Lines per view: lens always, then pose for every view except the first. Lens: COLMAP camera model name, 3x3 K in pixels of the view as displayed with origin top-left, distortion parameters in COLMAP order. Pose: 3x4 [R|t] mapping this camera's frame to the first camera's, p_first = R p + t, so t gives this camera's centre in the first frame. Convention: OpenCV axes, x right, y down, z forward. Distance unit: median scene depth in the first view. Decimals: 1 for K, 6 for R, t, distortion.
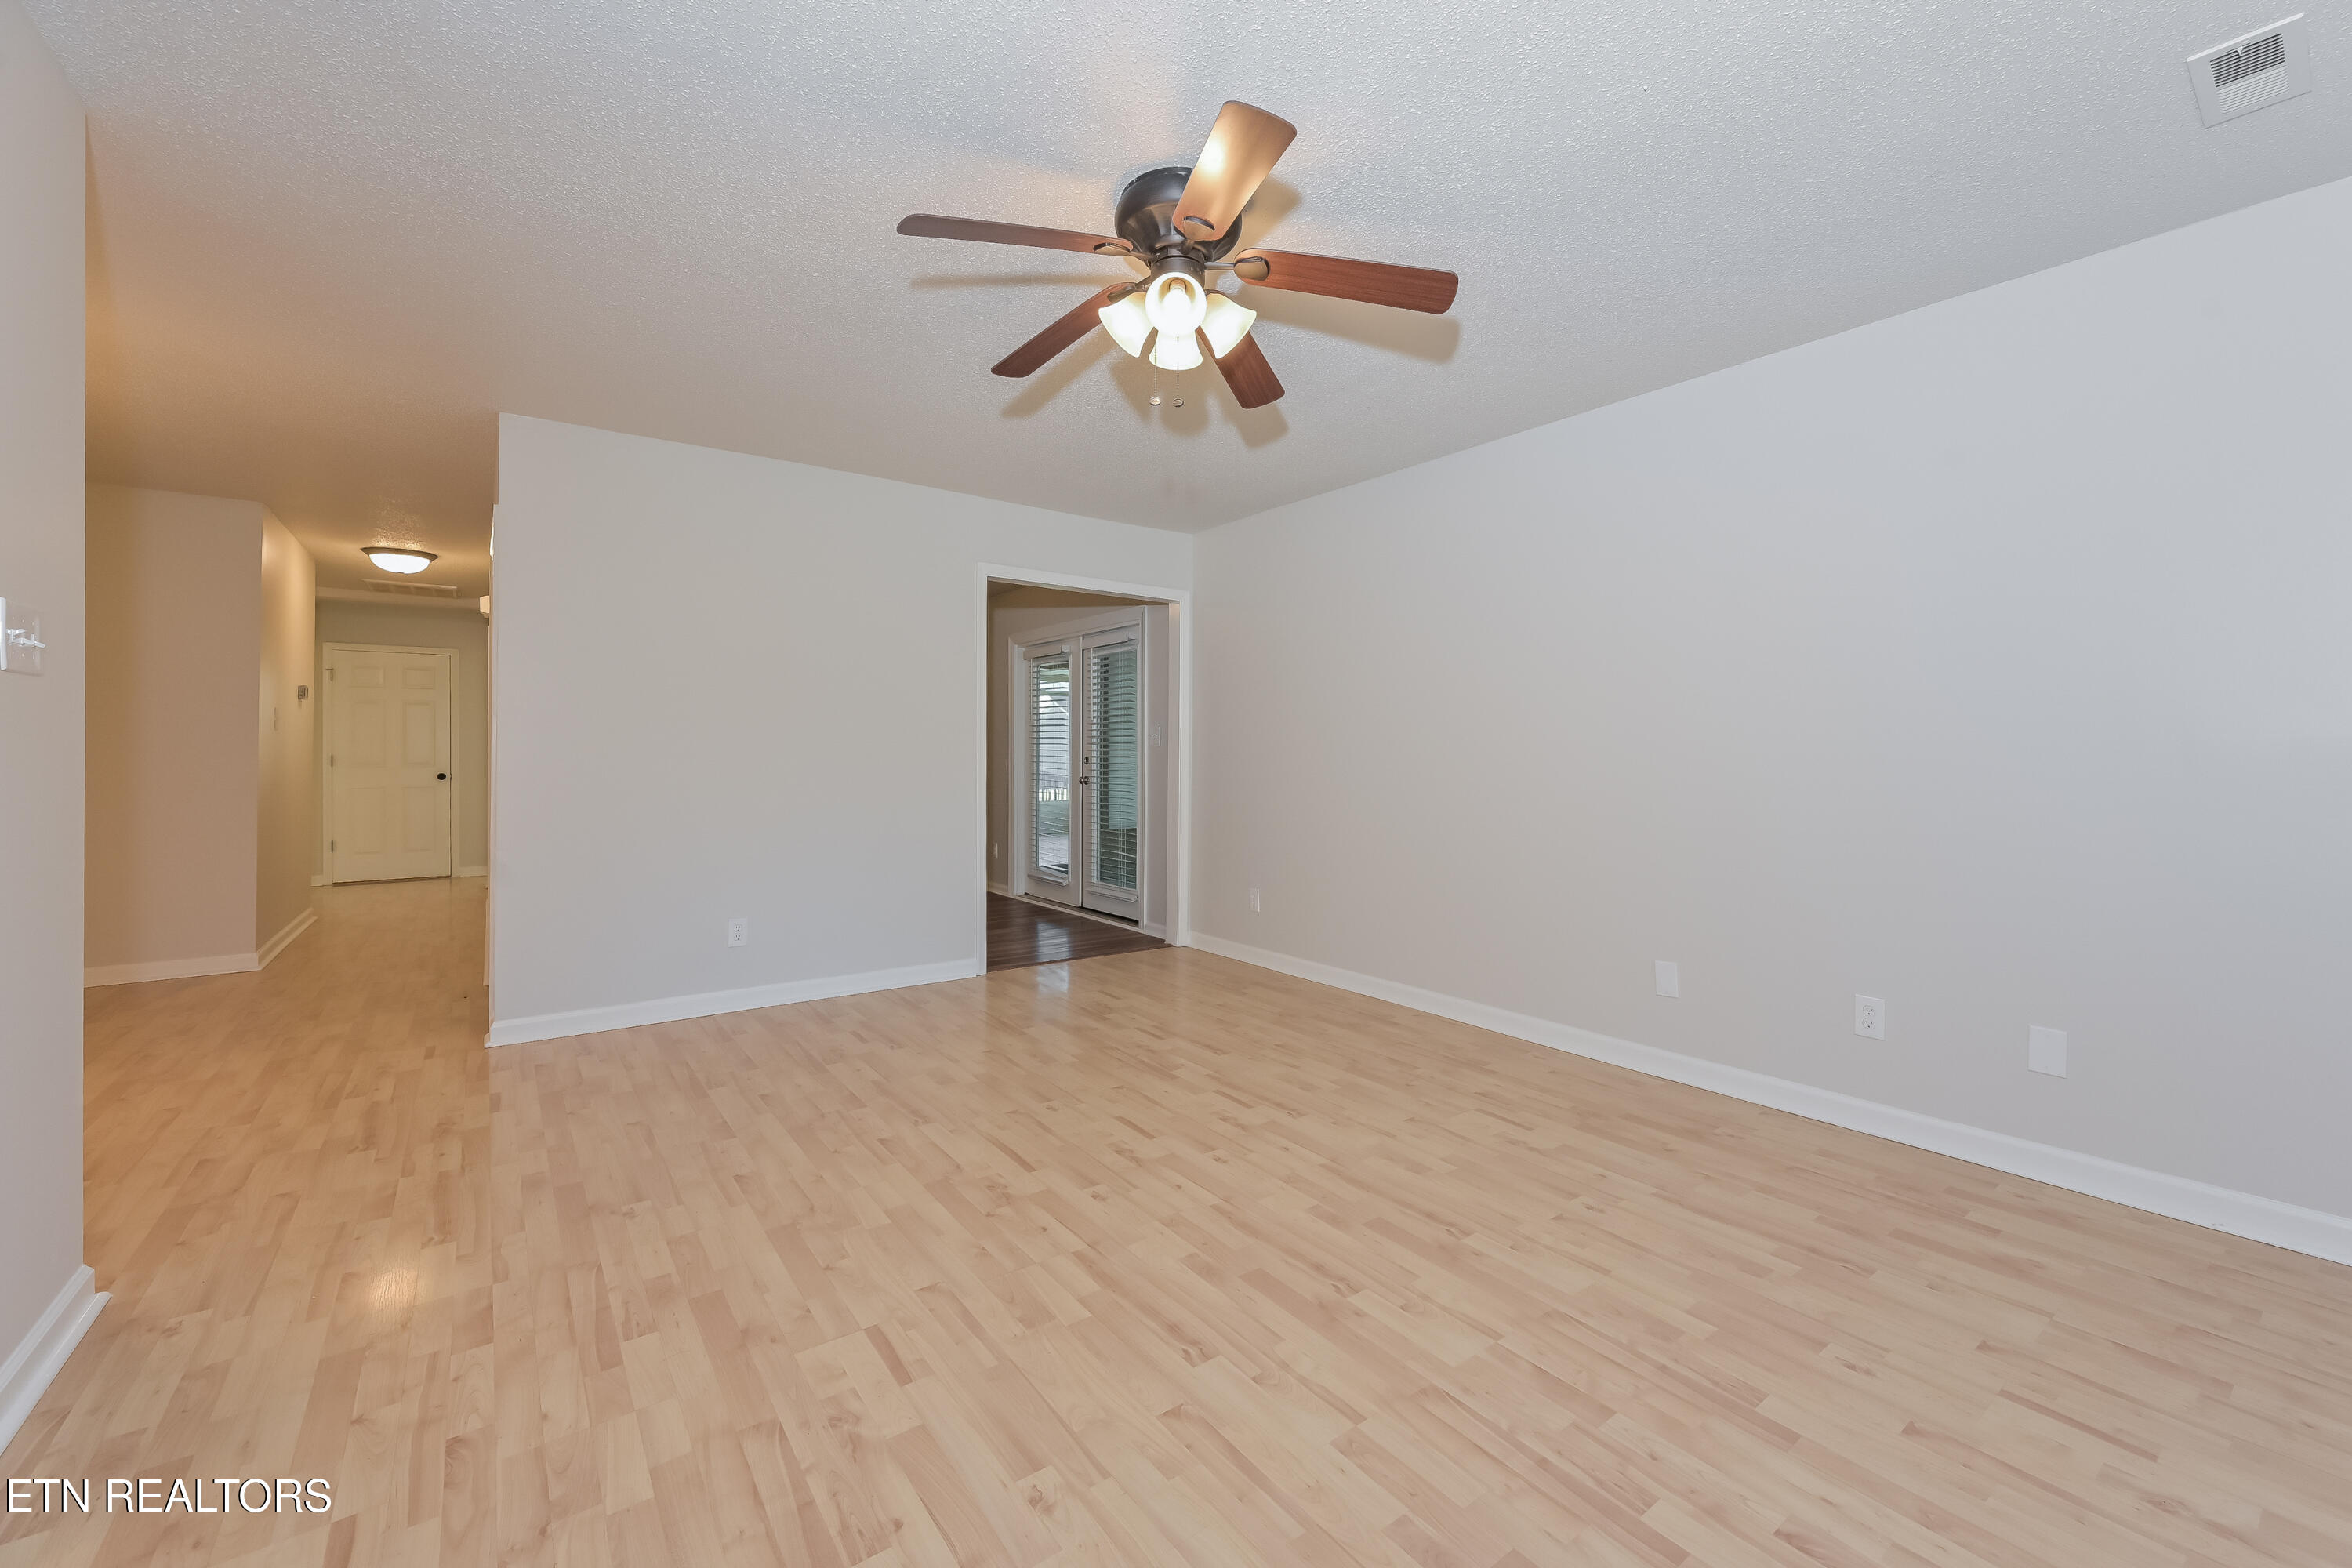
lens RADIAL K [[965.6, 0, 1193.6], [0, 965.6, 757.9], [0, 0, 1]] dist [-0.002295, -0.000201]
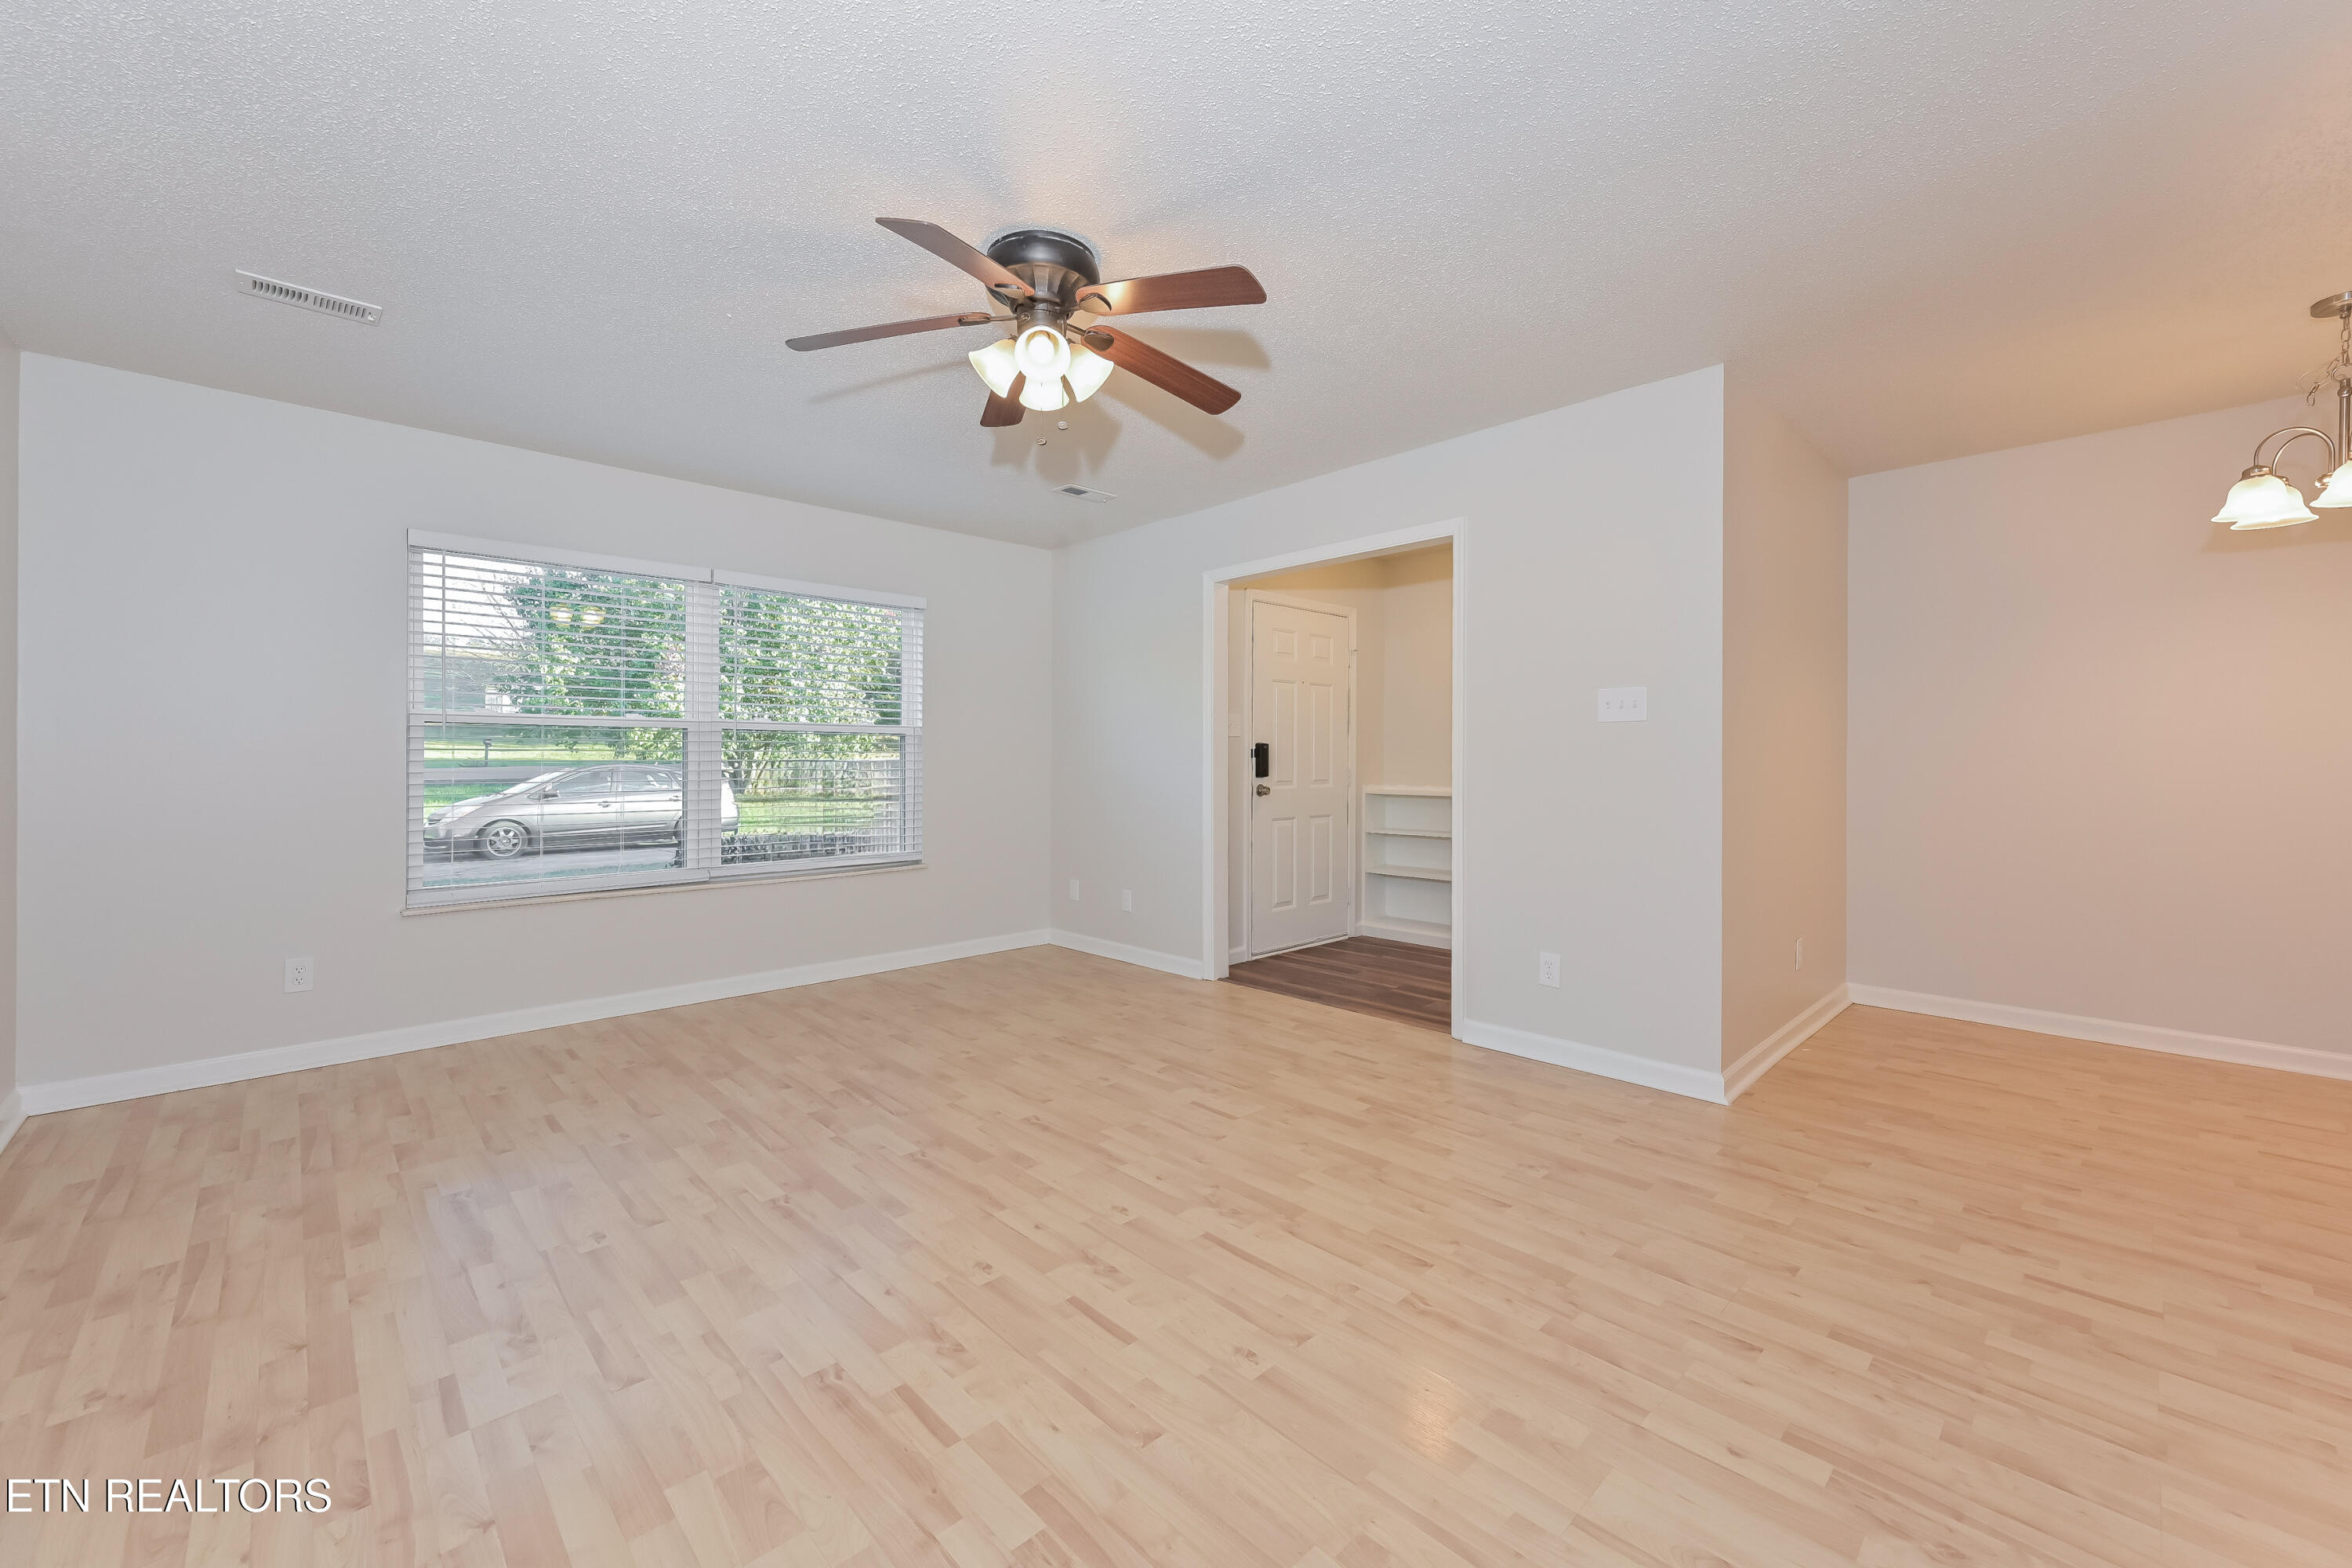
lens RADIAL K [[965.6, 0, 1193.6], [0, 965.6, 757.9], [0, 0, 1]] dist [-0.002295, -0.000201]
pose [[-0.992461, -0.001348, -0.122554, -0.050660], [-0.001369, 0.999999, 0.000089, -0.007381], [0.122554, 0.000256, -0.992462, 1.970155]]
